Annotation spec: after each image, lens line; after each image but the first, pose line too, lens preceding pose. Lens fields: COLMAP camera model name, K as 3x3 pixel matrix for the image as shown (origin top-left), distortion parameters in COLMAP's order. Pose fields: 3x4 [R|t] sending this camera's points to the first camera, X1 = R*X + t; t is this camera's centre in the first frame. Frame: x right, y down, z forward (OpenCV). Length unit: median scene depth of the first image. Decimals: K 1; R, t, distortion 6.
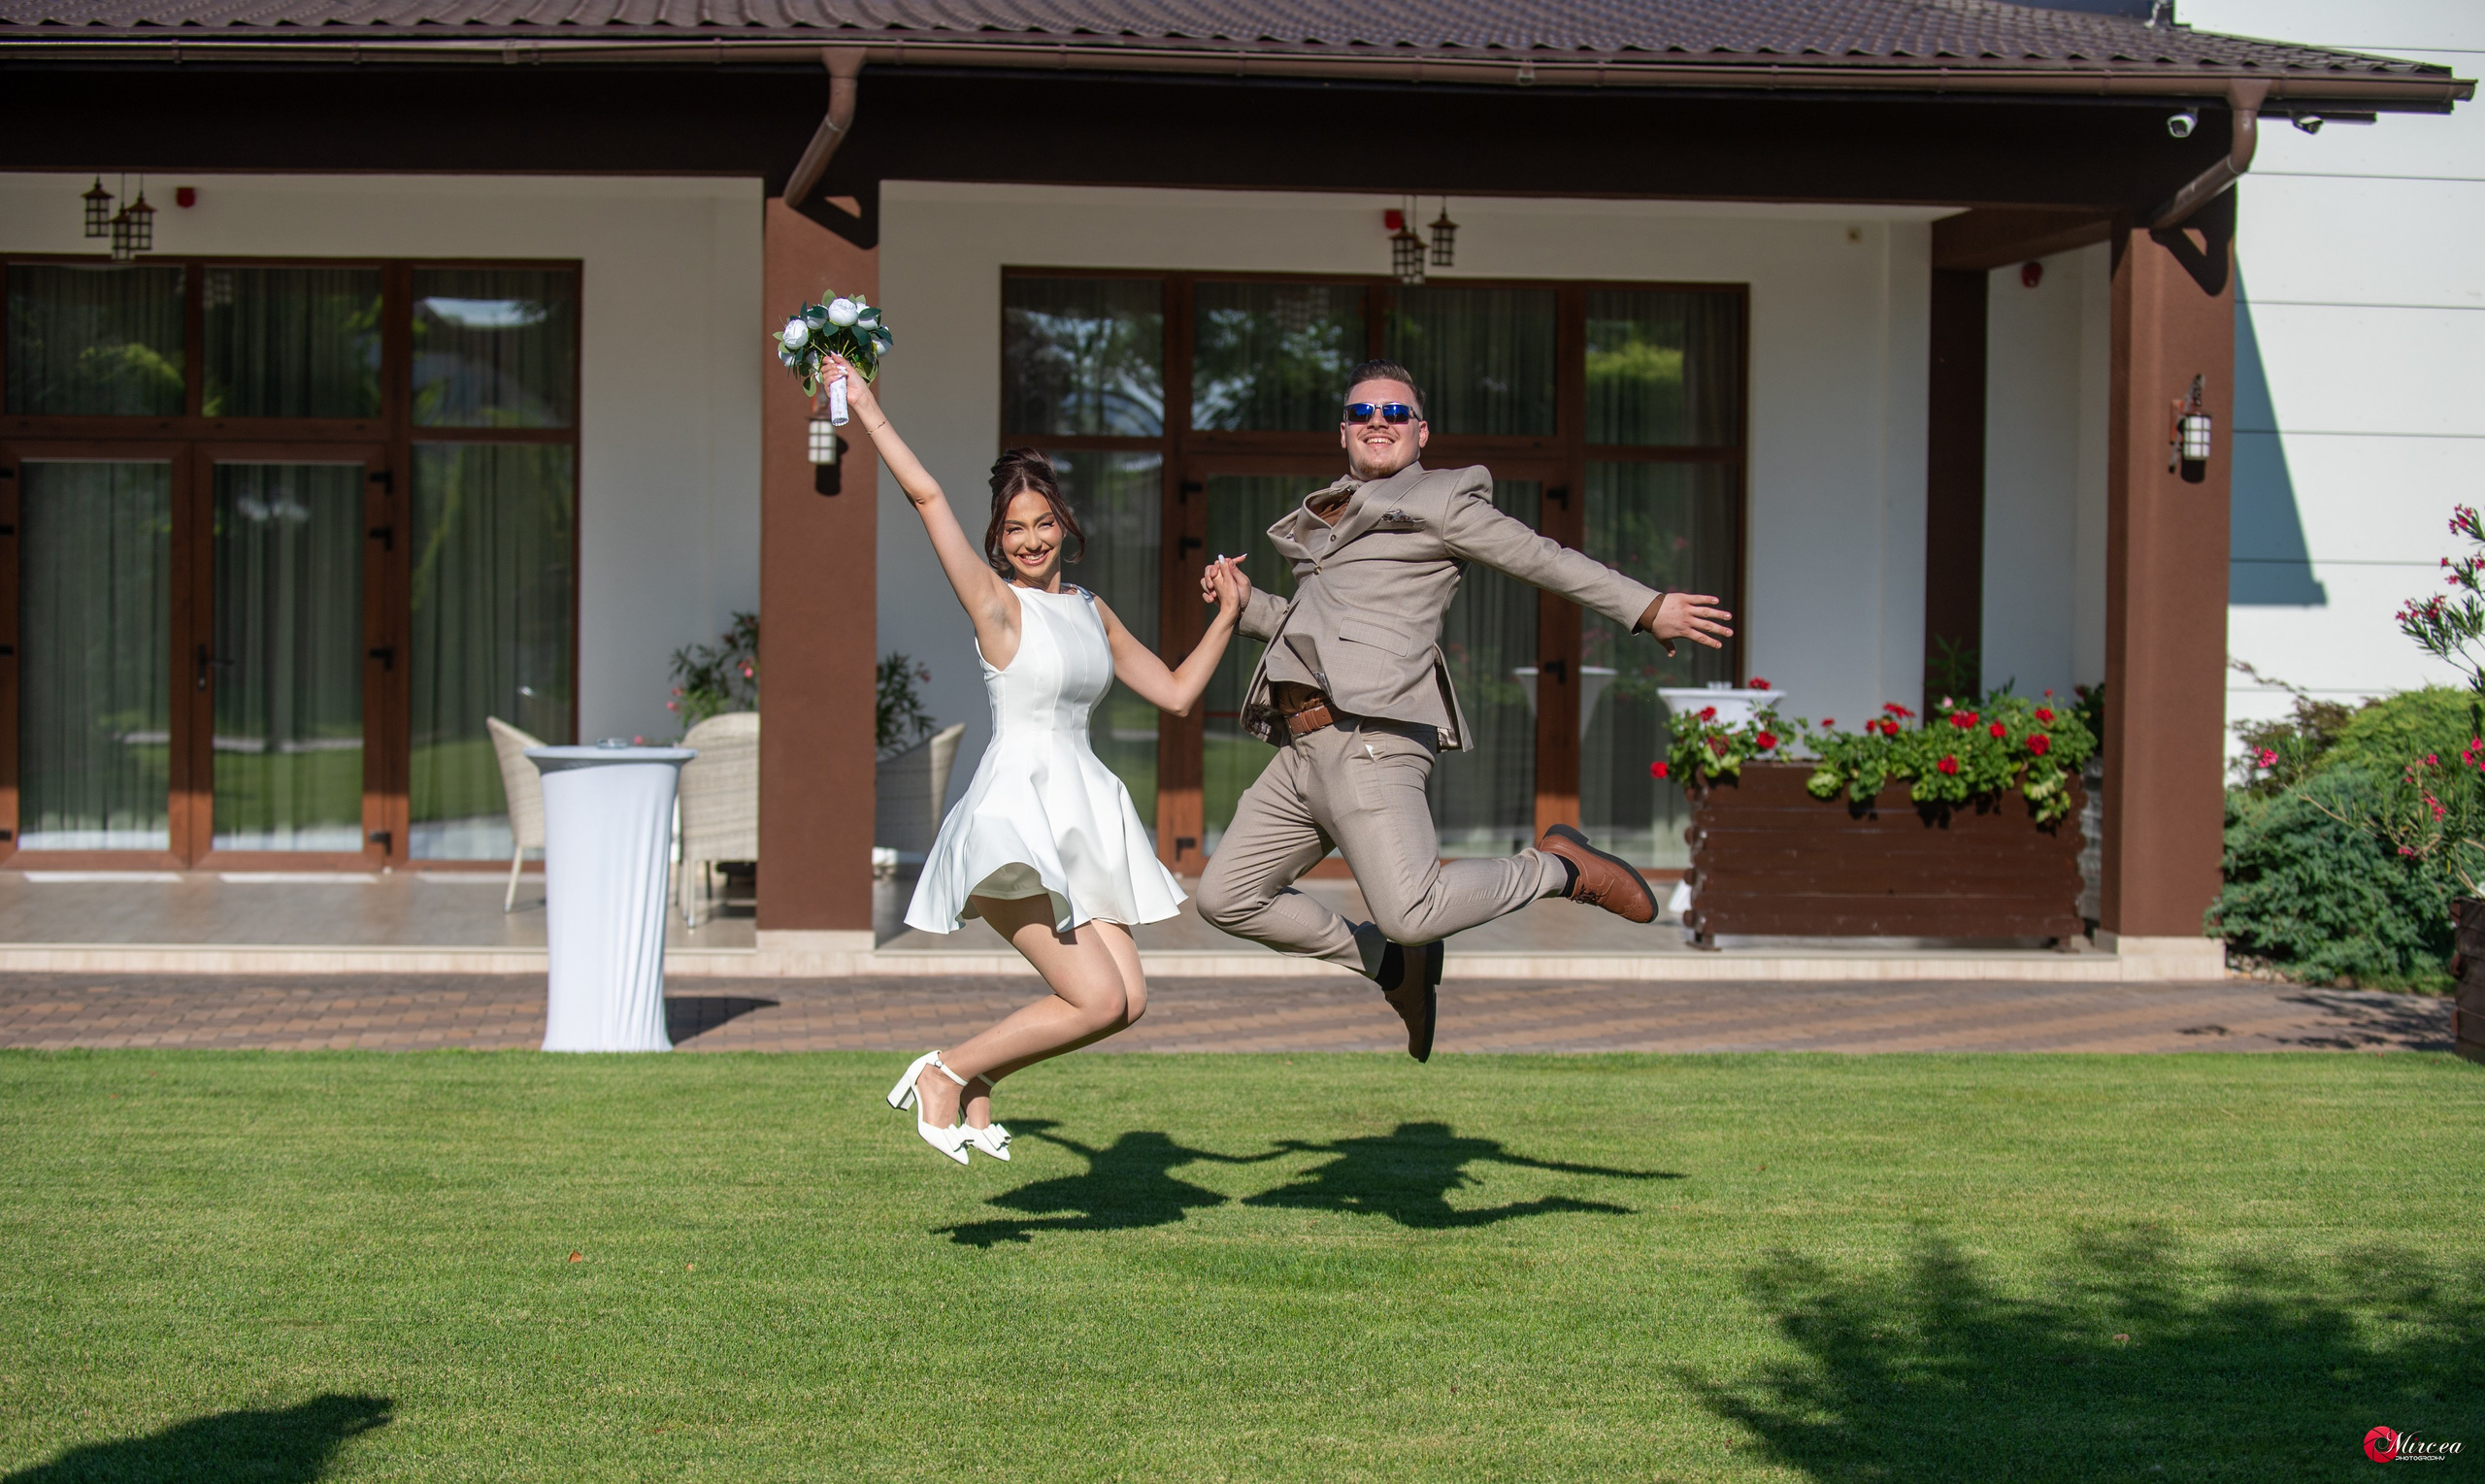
lens RADIAL K [[5074.0, 0, 1244.9], [0, 5074.0, 743.4], [0, 0, 1]] dist [-0.146921, 0.000000]
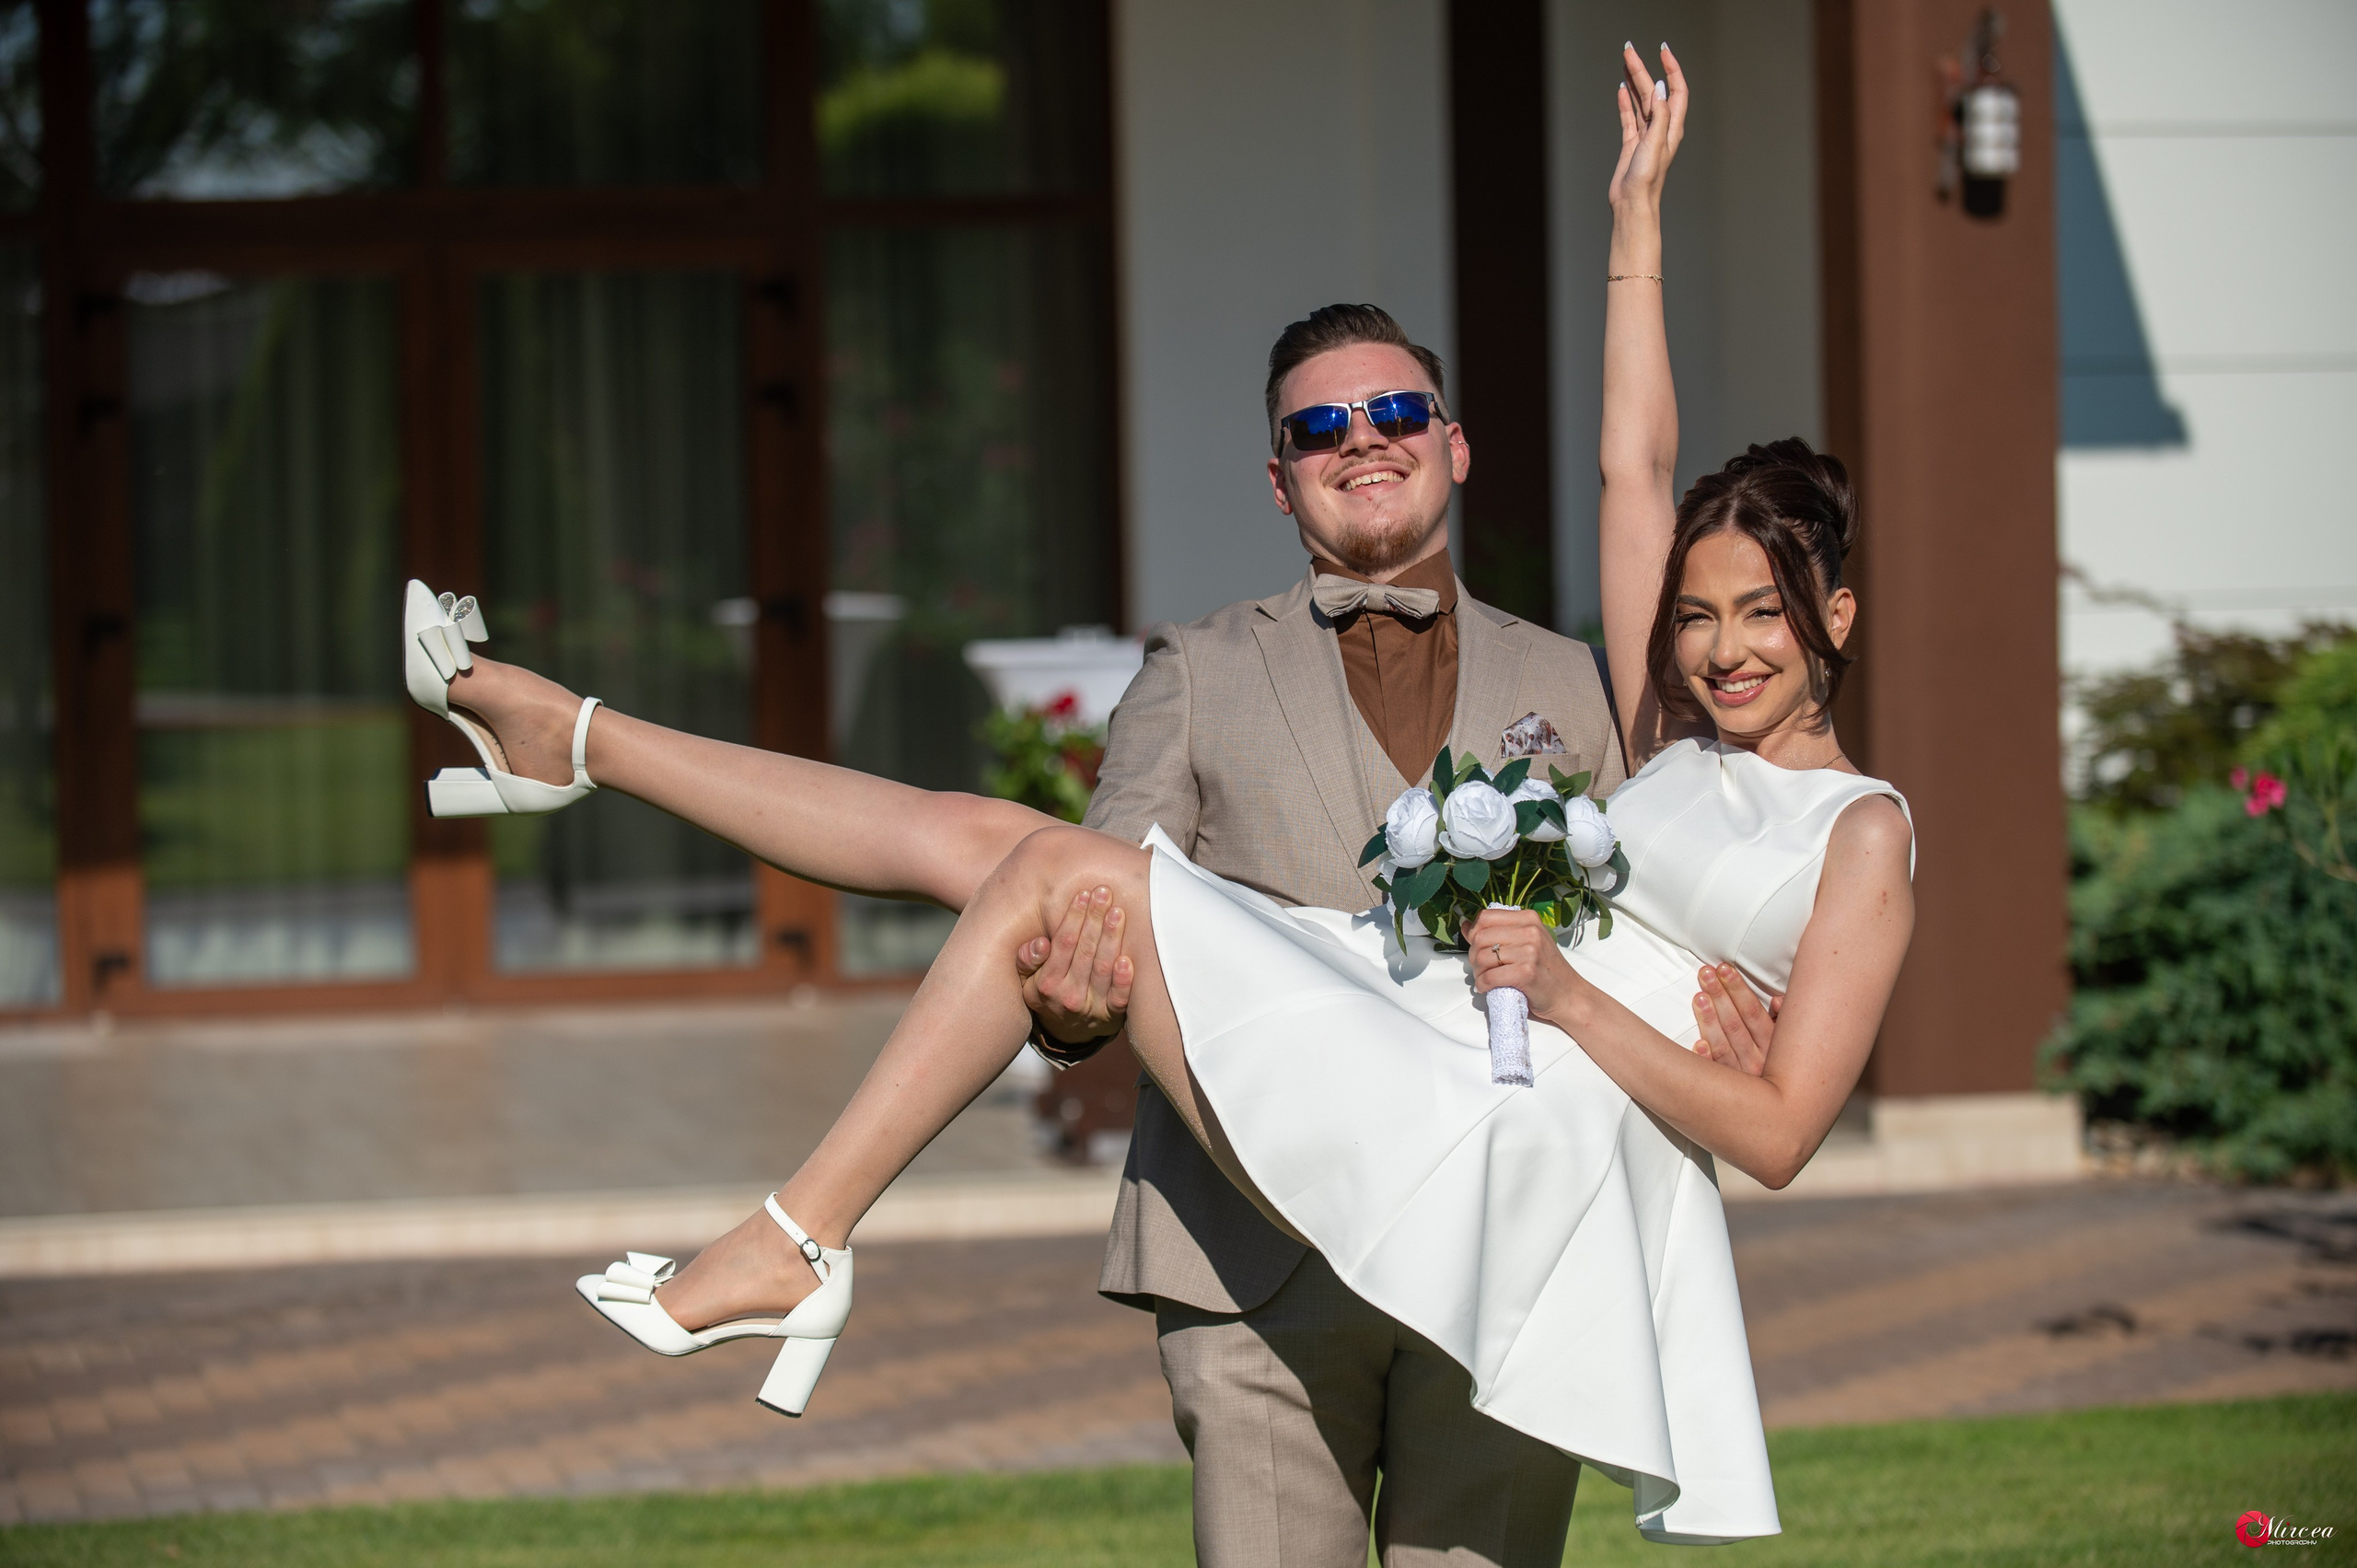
lens RADIAL K [[6947.8, 0, 1174.8], [0, 6947.8, 784.8], [0, 0, 1]] dist [-0.519317, 0.000000]
pose [[0.993655, -0.041320, 0.104609, 0.029541], [0.039333, 0.999006, 0.020987, -0.012016], [-0.105372, -0.016740, 0.994292, 0.310065]]
